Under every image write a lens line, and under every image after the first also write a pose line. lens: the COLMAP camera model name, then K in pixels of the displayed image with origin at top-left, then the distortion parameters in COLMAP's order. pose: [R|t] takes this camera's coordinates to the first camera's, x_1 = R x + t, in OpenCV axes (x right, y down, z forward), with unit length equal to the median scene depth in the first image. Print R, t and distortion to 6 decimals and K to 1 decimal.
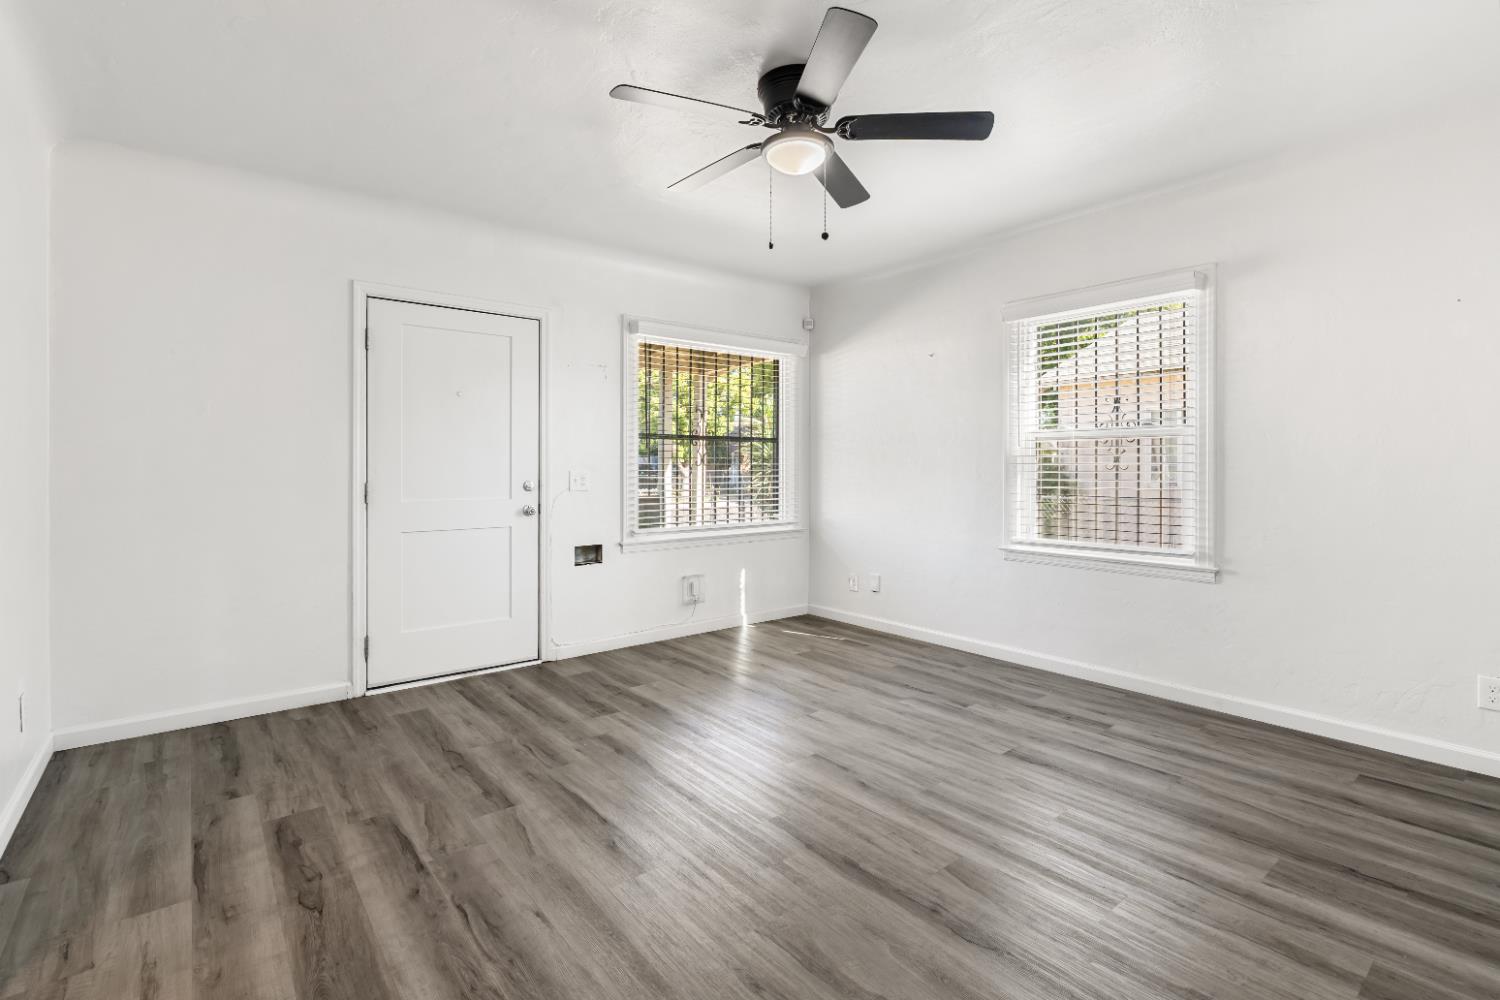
lens RADIAL K [[701.3, 0, 742.1], [0, 701.3, 471.0], [0, 0, 1]] dist [-0.012443, 0.001889]
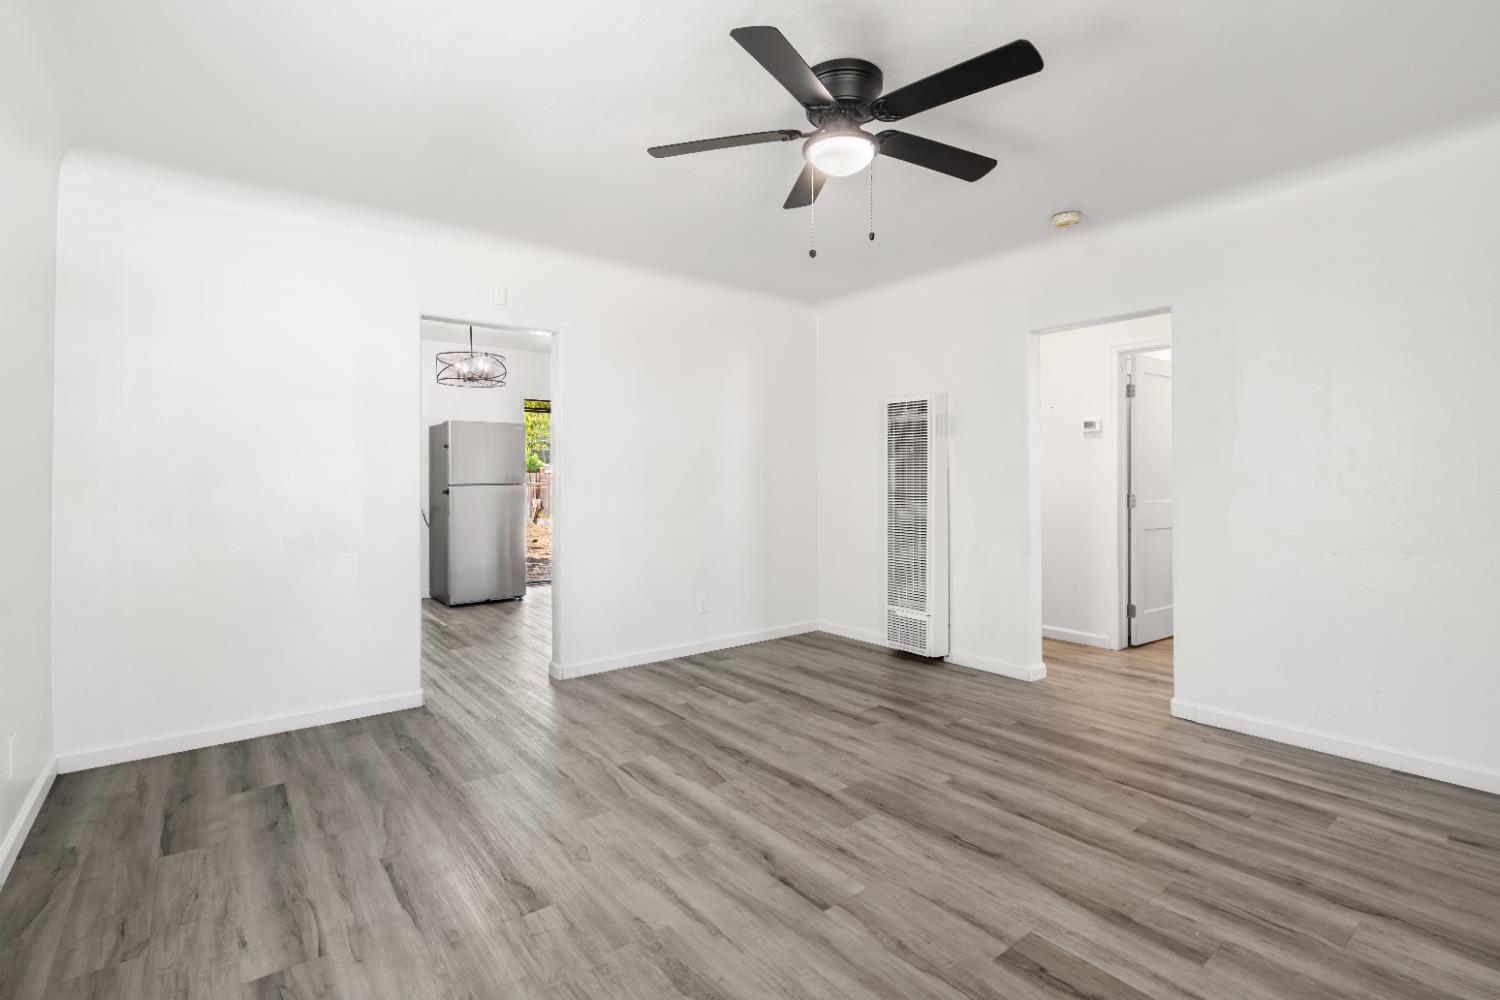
lens RADIAL K [[701.3, 0, 738.9], [0, 701.3, 476.8], [0, 0, 1]] dist [-0.012443, 0.001889]
pose [[-0.999932, 0.002610, 0.011373, 0.166004], [0.002690, 0.999972, 0.006995, -0.016386], [-0.011354, 0.007026, -0.999911, 1.560792]]
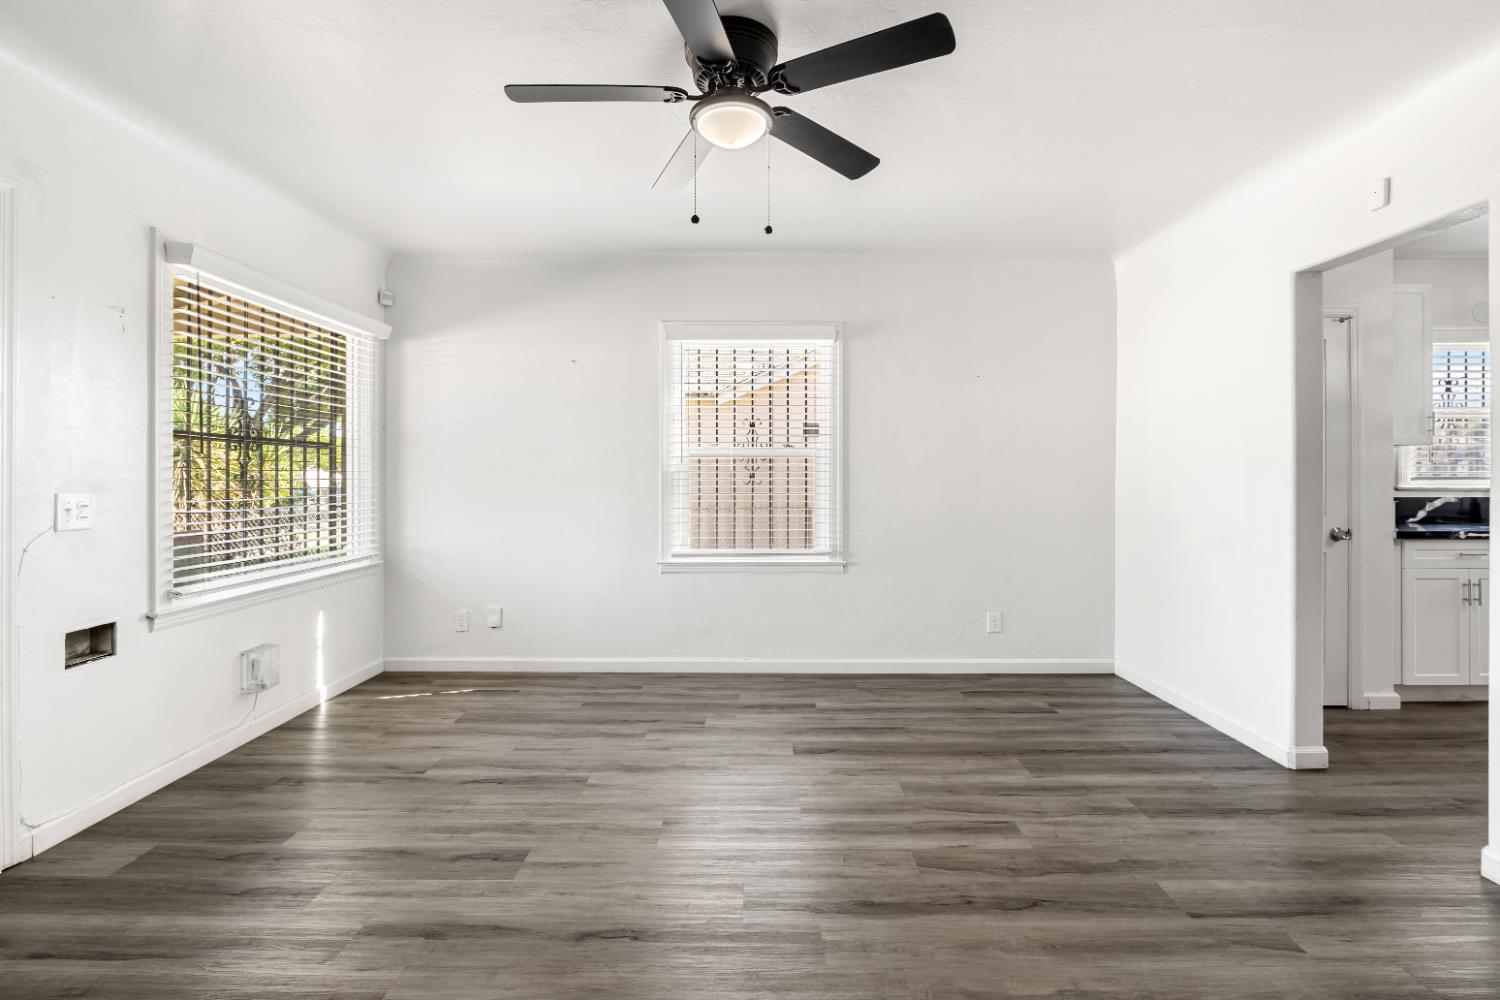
lens RADIAL K [[701.3, 0, 758.4], [0, 701.3, 476.7], [0, 0, 1]] dist [-0.012443, 0.001889]
pose [[0.622836, 0.001090, 0.782352, -0.460036], [0.004663, 0.999976, -0.005106, -0.010899], [-0.782339, 0.006828, 0.622816, 0.351079]]
